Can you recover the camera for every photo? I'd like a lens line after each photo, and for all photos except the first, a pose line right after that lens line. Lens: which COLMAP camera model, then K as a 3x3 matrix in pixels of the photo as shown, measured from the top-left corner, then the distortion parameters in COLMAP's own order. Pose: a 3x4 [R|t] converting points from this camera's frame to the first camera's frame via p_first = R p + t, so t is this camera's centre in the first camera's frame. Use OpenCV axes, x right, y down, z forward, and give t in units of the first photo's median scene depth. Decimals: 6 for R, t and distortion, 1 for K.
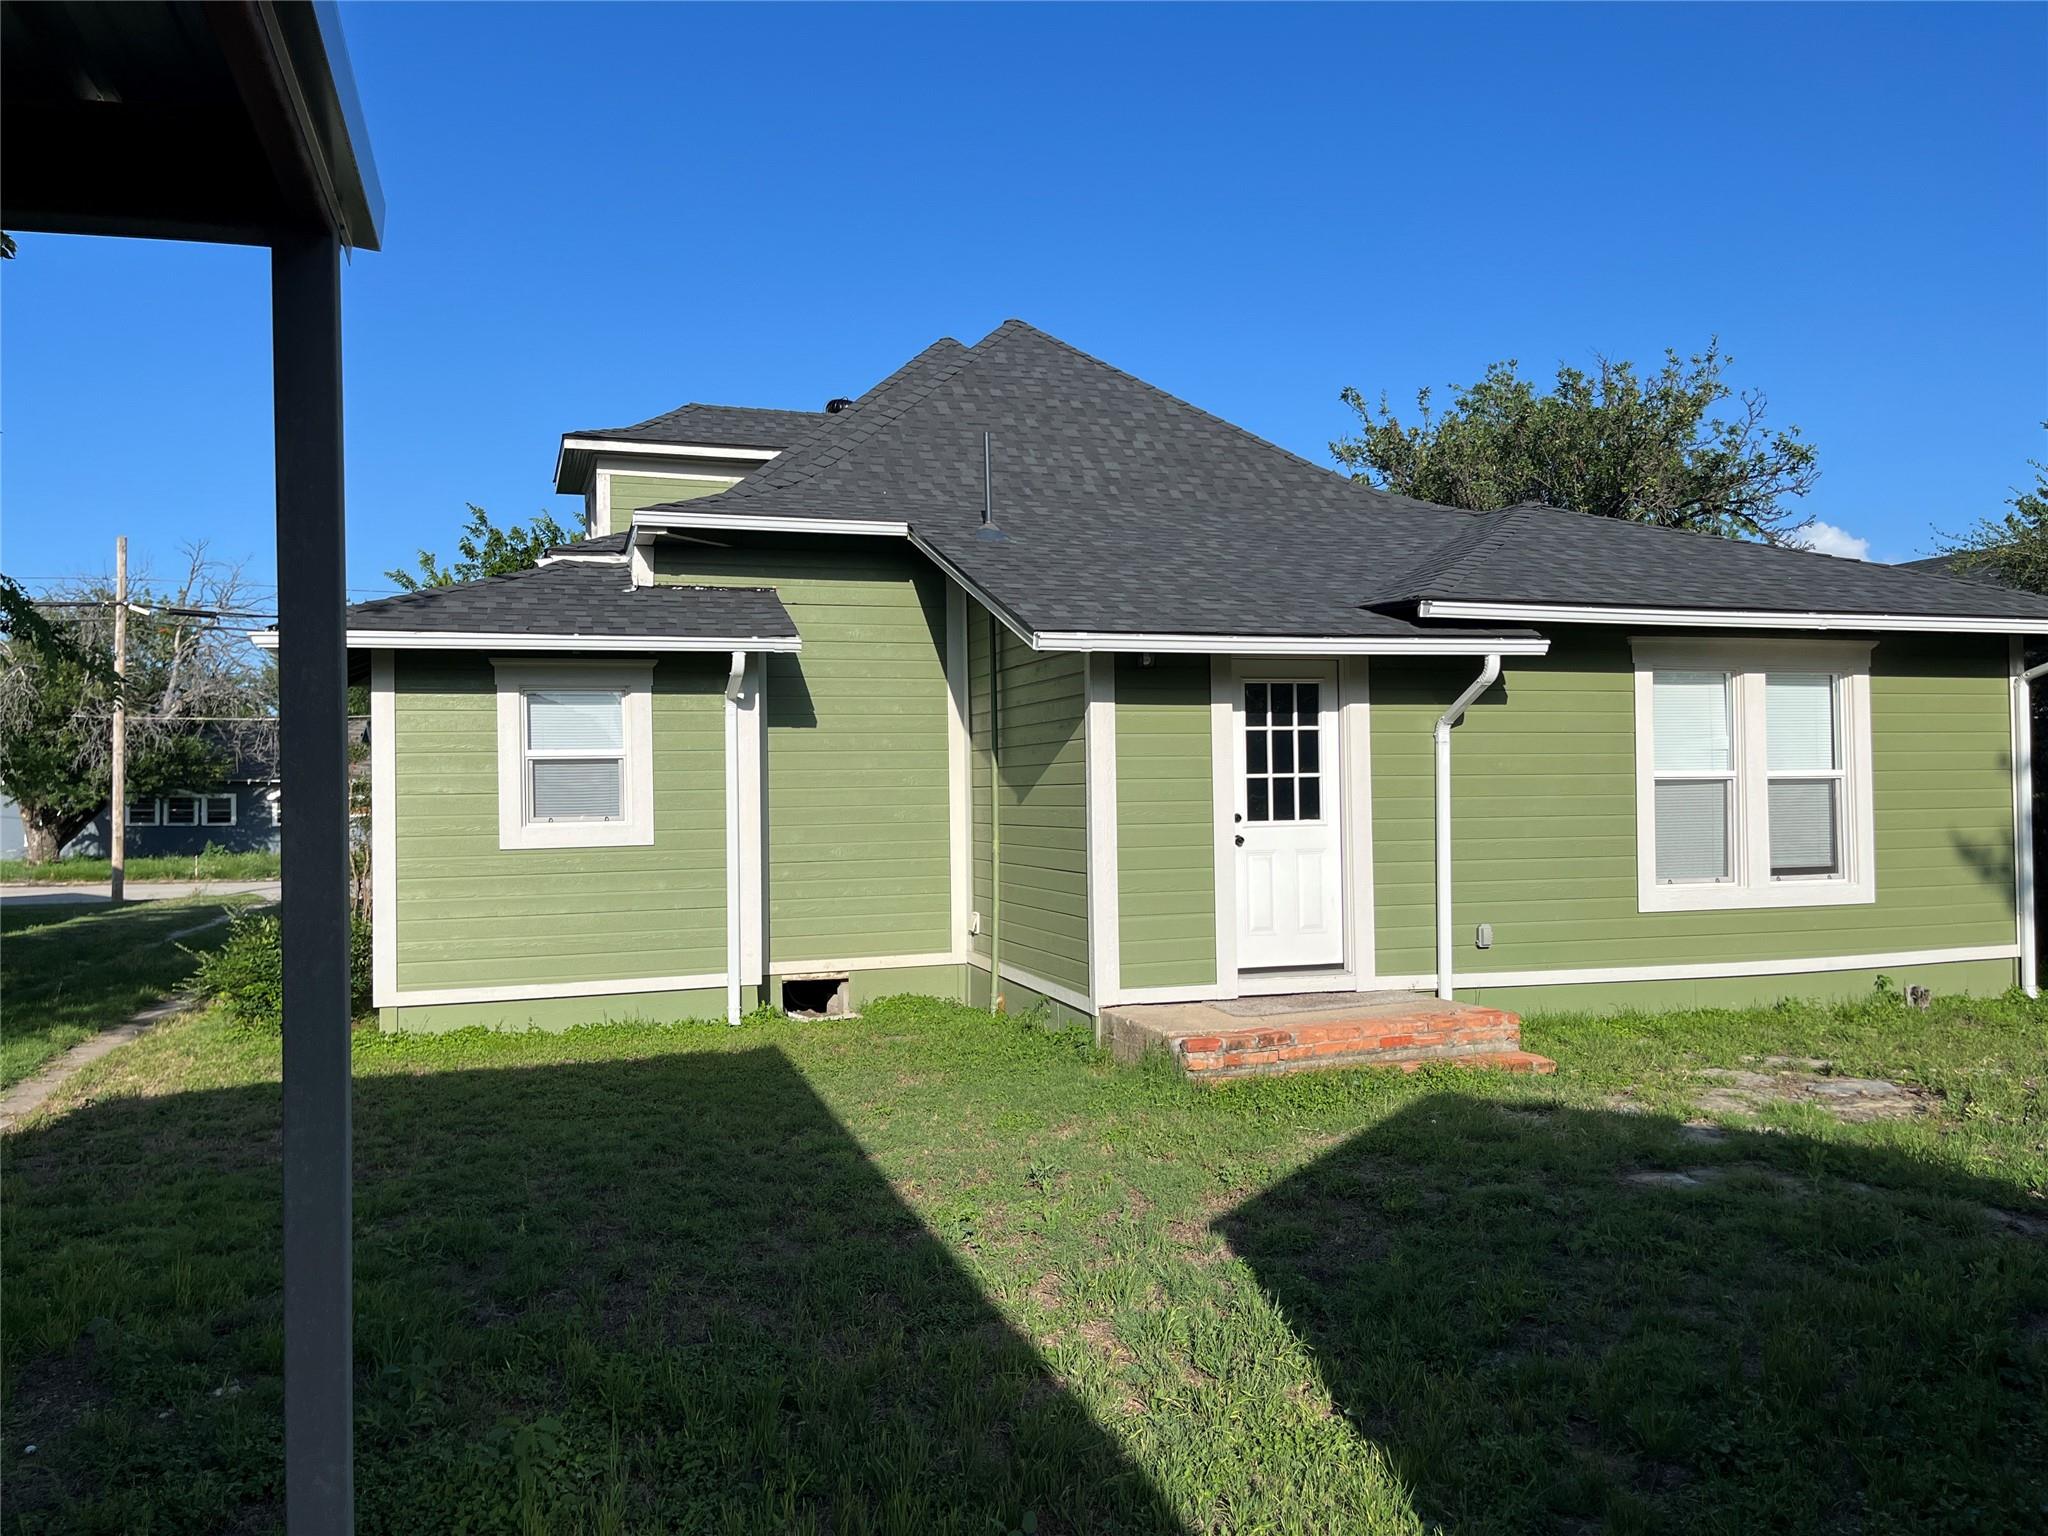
lens RADIAL K [[1568.7, 0, 1031.6], [0, 1568.7, 765.8], [0, 0, 1]] dist [0.063085, -0.066939]
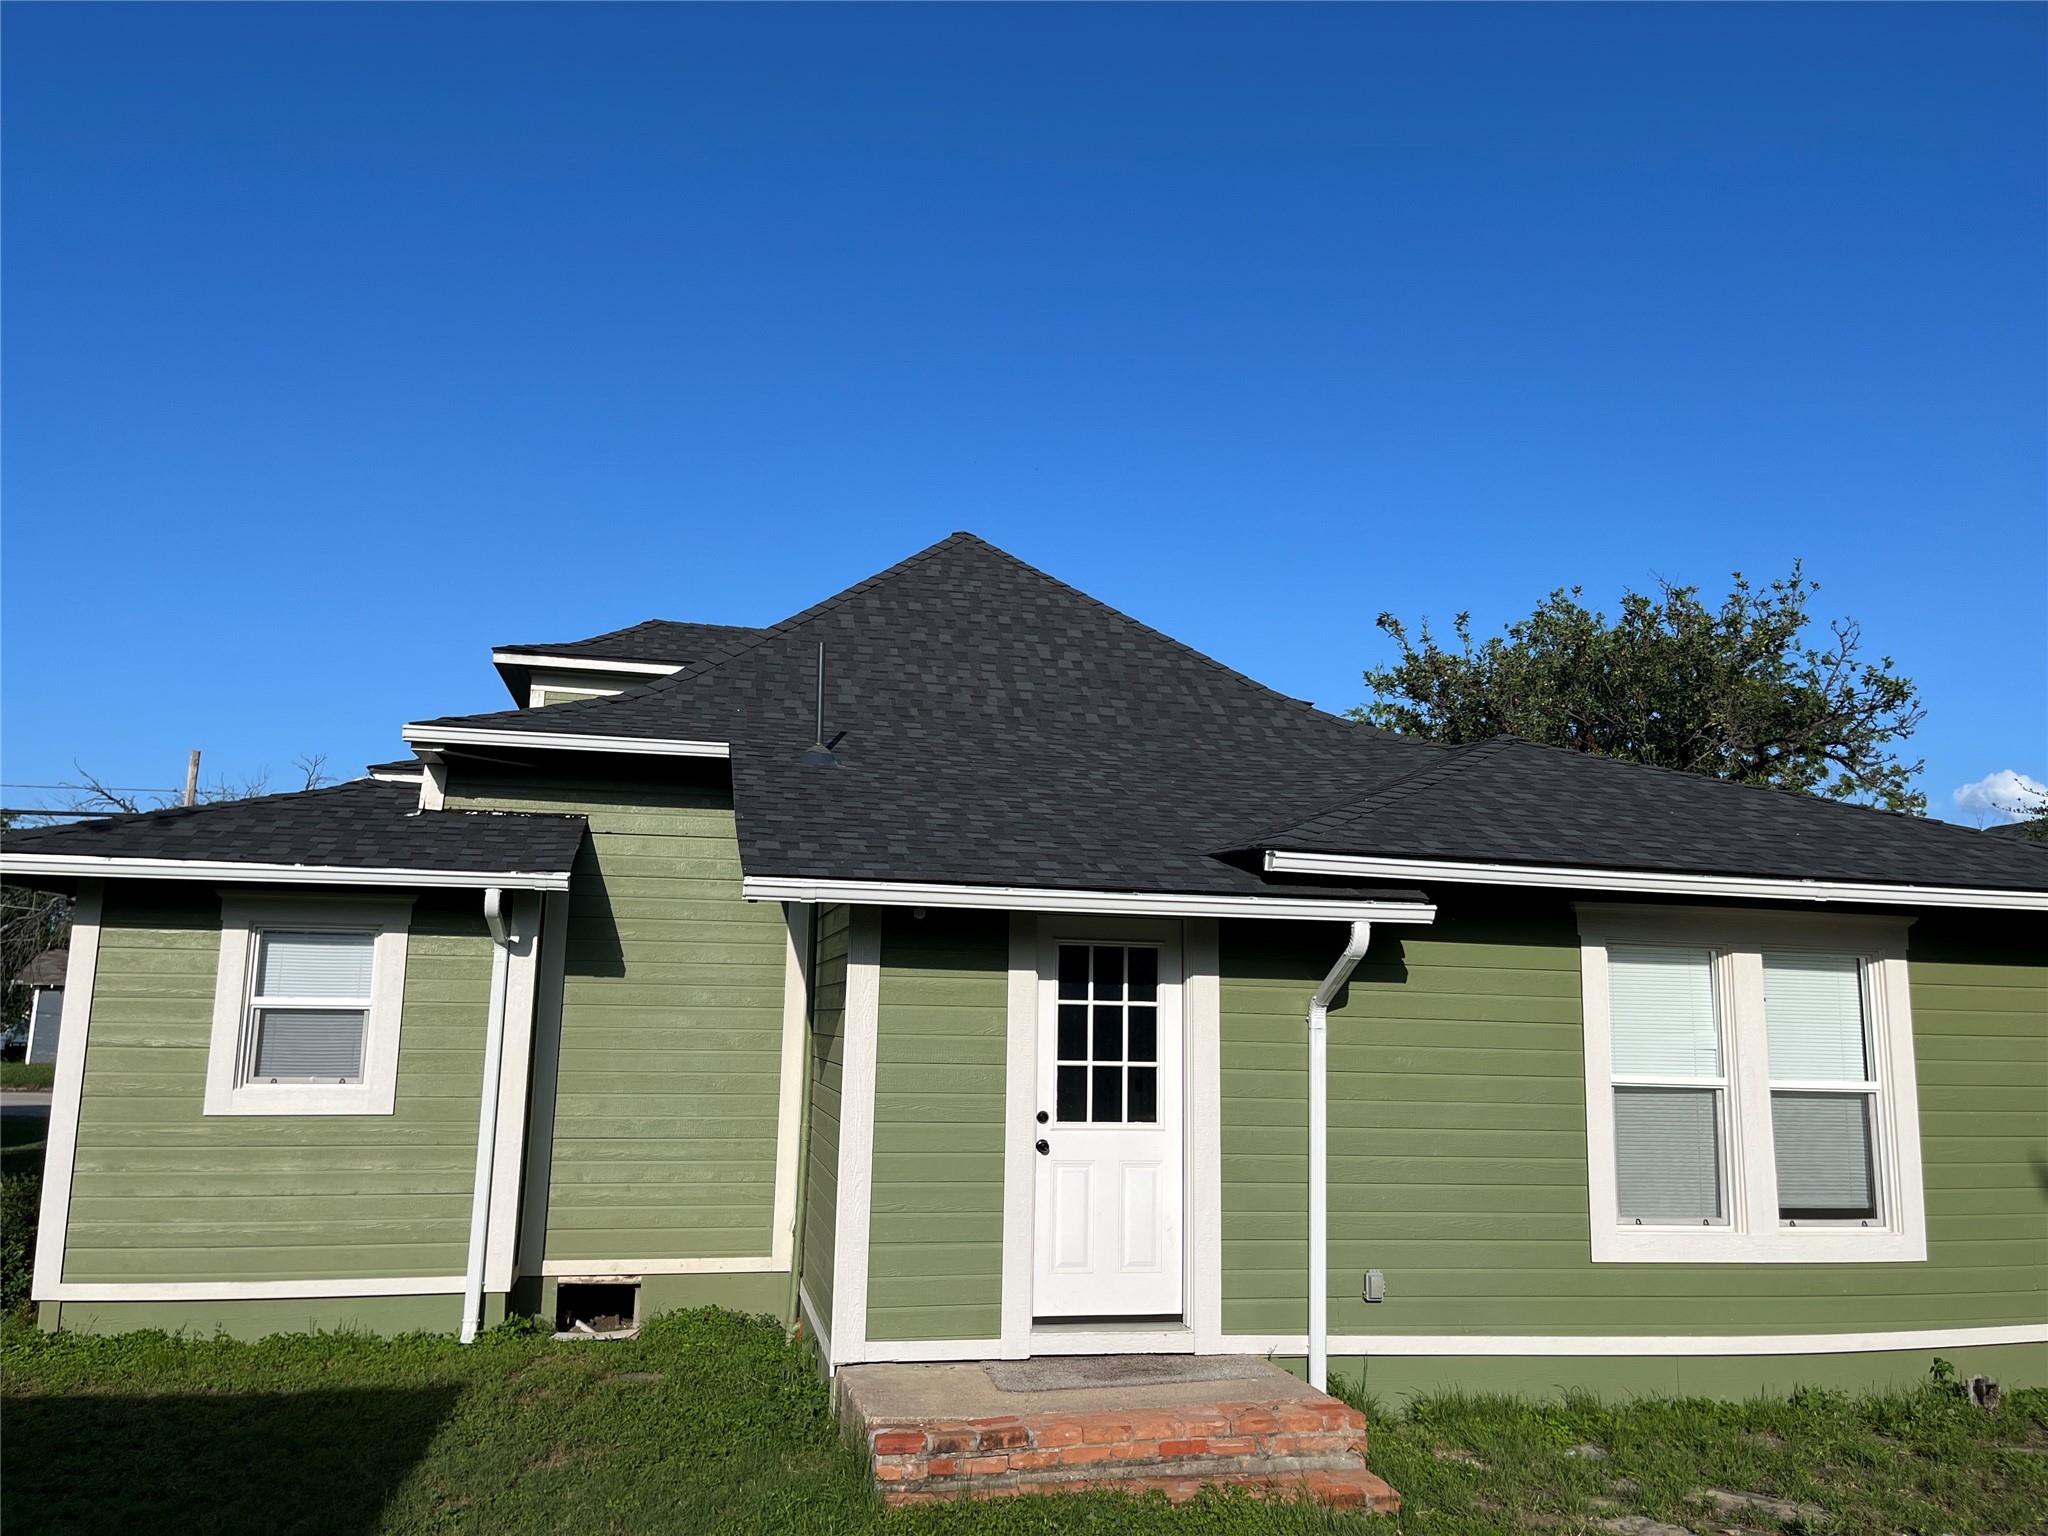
lens RADIAL K [[1568.7, 0, 1011.1], [0, 1568.7, 764.8], [0, 0, 1]] dist [0.063085, -0.066939]
pose [[0.993479, 0.019285, -0.112370, 0.181533], [-0.035296, 0.989195, -0.142290, -0.026274], [0.108412, 0.145329, 0.983426, 0.172095]]
